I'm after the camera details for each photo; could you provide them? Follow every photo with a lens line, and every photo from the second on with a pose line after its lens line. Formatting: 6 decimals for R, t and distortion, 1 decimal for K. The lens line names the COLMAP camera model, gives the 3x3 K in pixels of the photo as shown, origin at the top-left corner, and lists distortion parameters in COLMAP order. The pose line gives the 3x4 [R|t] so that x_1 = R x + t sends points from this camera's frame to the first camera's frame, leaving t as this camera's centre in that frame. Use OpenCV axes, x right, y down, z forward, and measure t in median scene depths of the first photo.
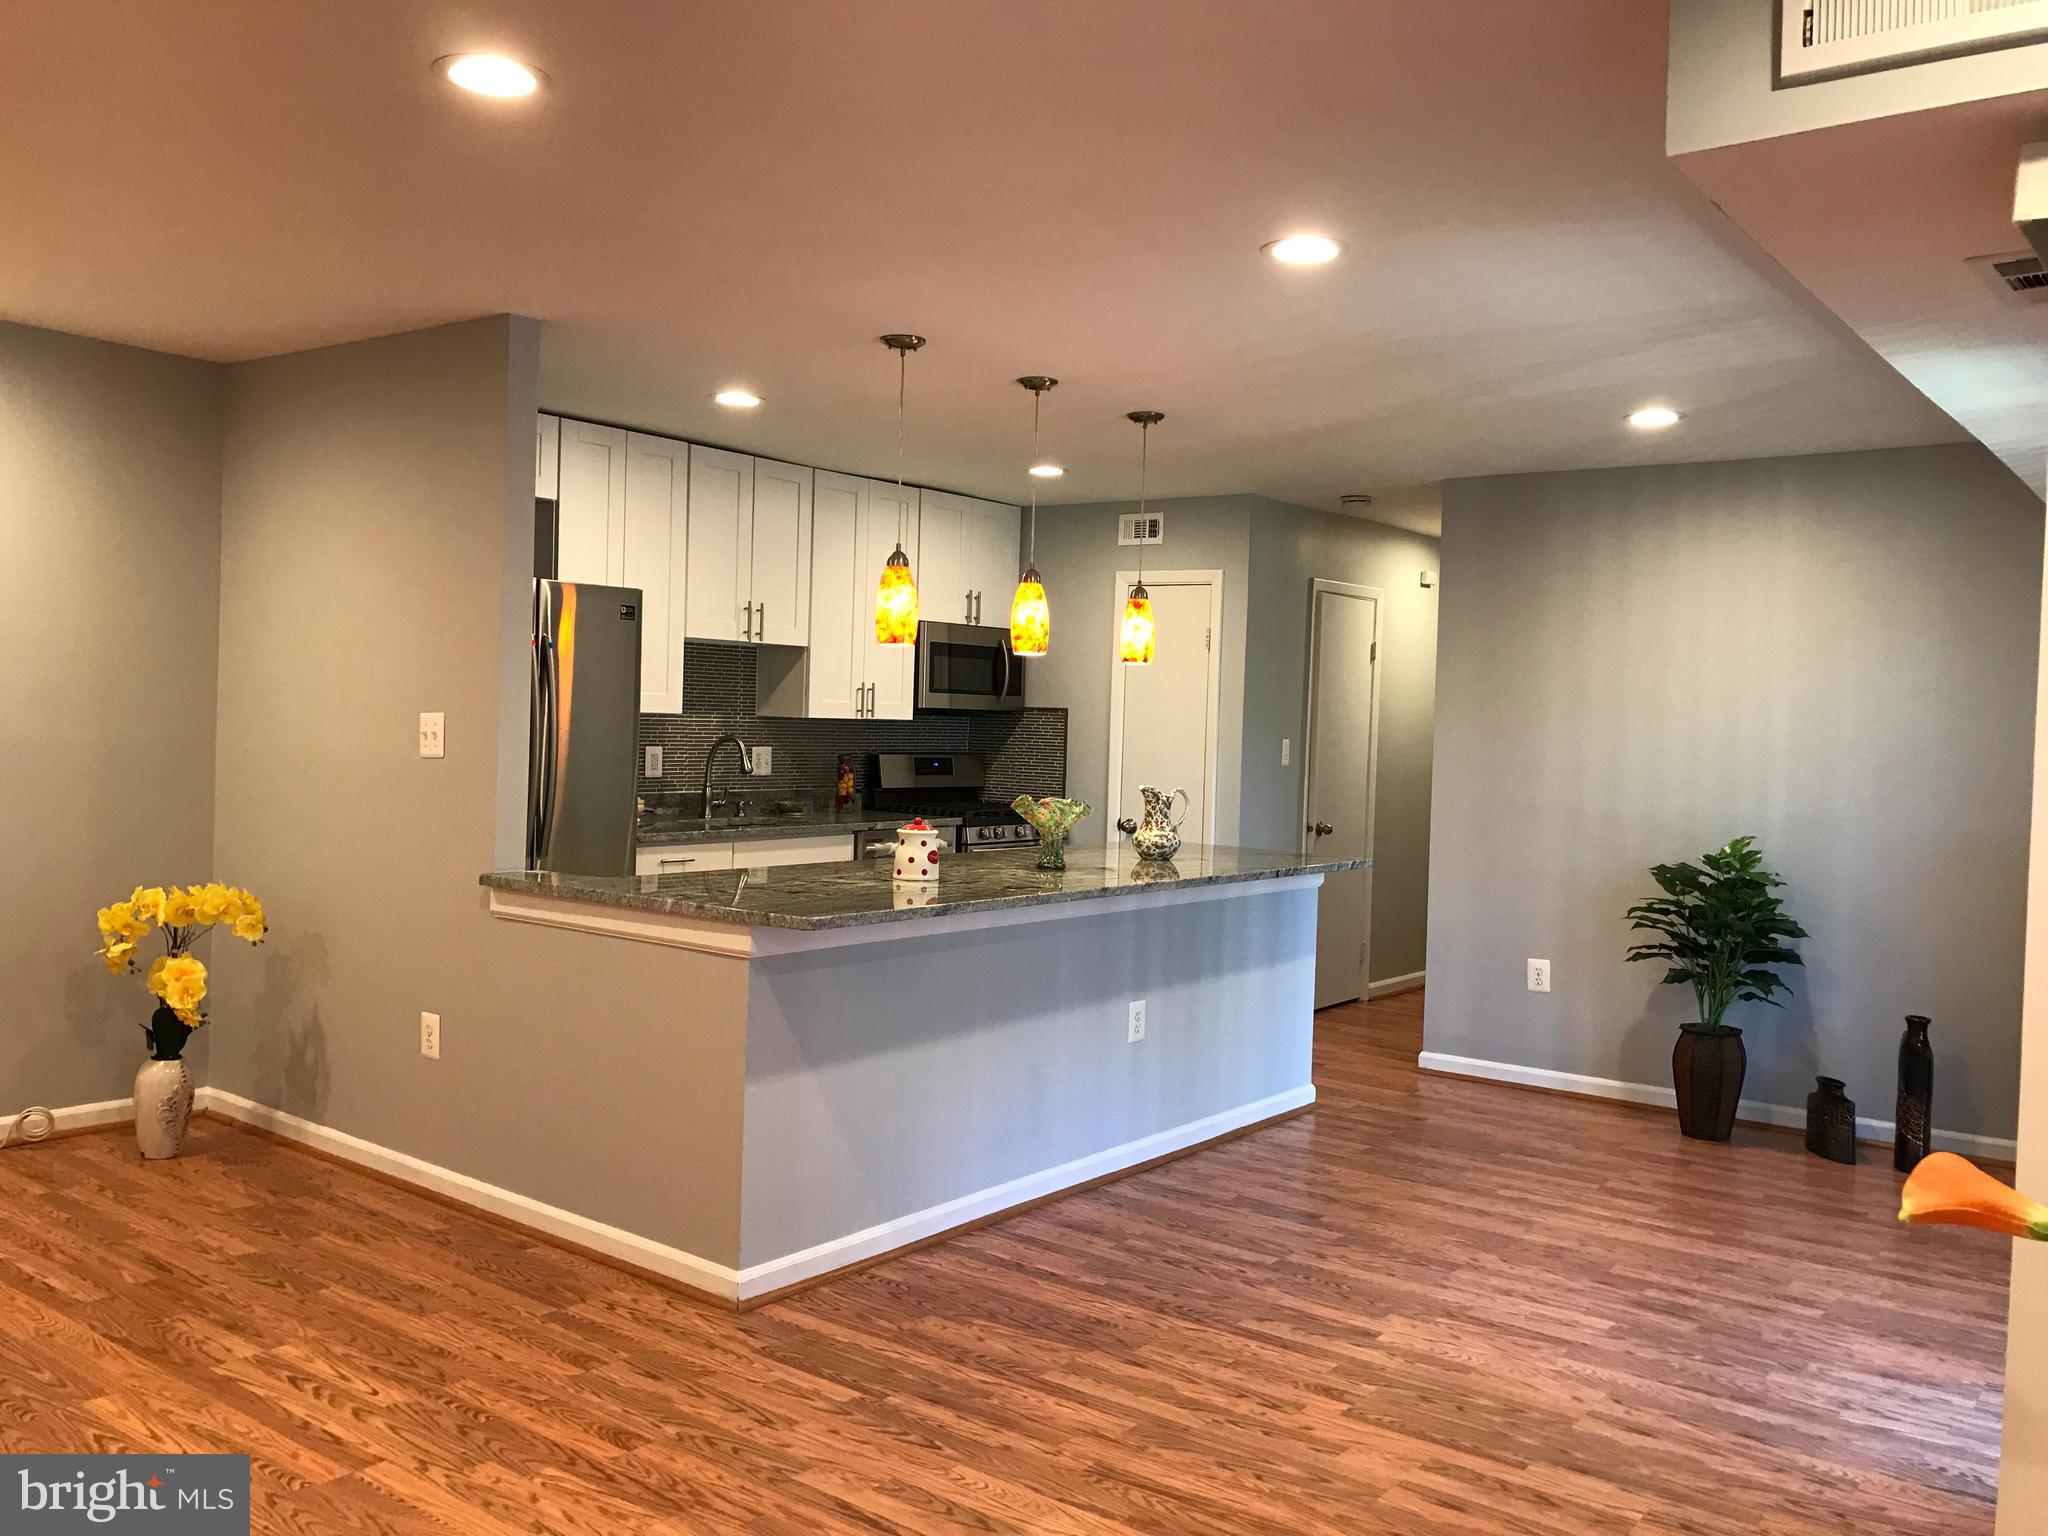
lens RADIAL K [[1684.1, 0, 1031.0], [0, 1684.1, 761.7], [0, 0, 1]] dist [0.006711, 0.000584]
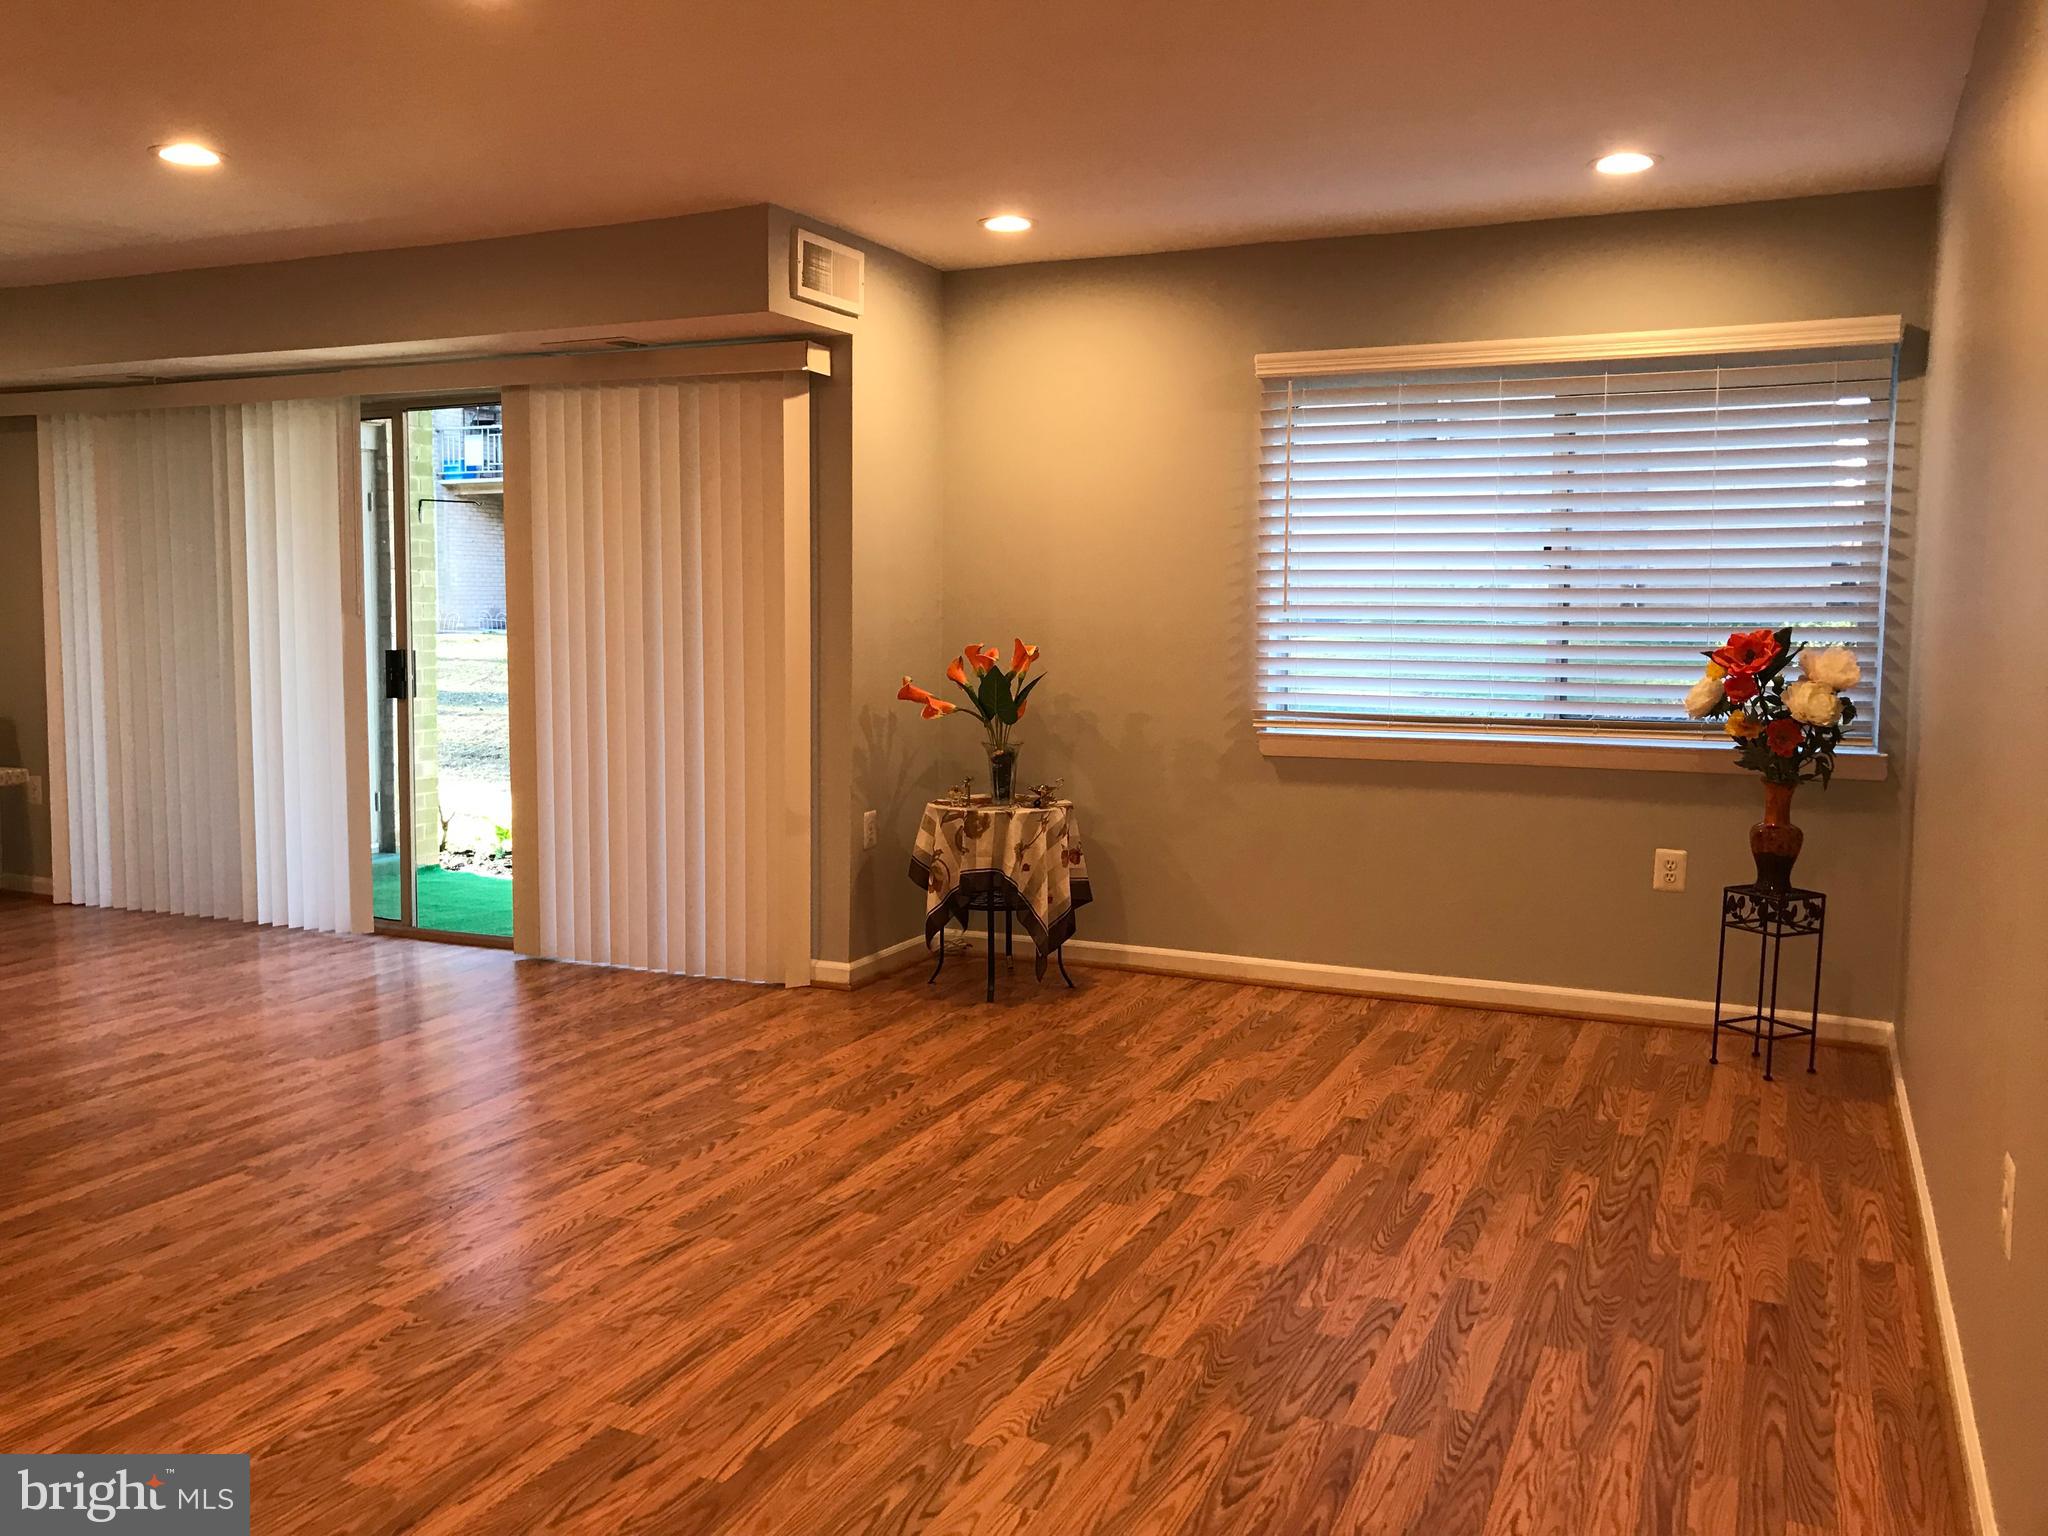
lens RADIAL K [[1667.3, 0, 1030.1], [0, 1667.3, 746.8], [0, 0, 1]] dist [0.016514, -0.046568]
pose [[-0.223204, -0.116212, 0.967819, -0.996427], [0.013567, 0.992401, 0.122293, -0.019624], [-0.974677, 0.040427, -0.219931, 0.590110]]
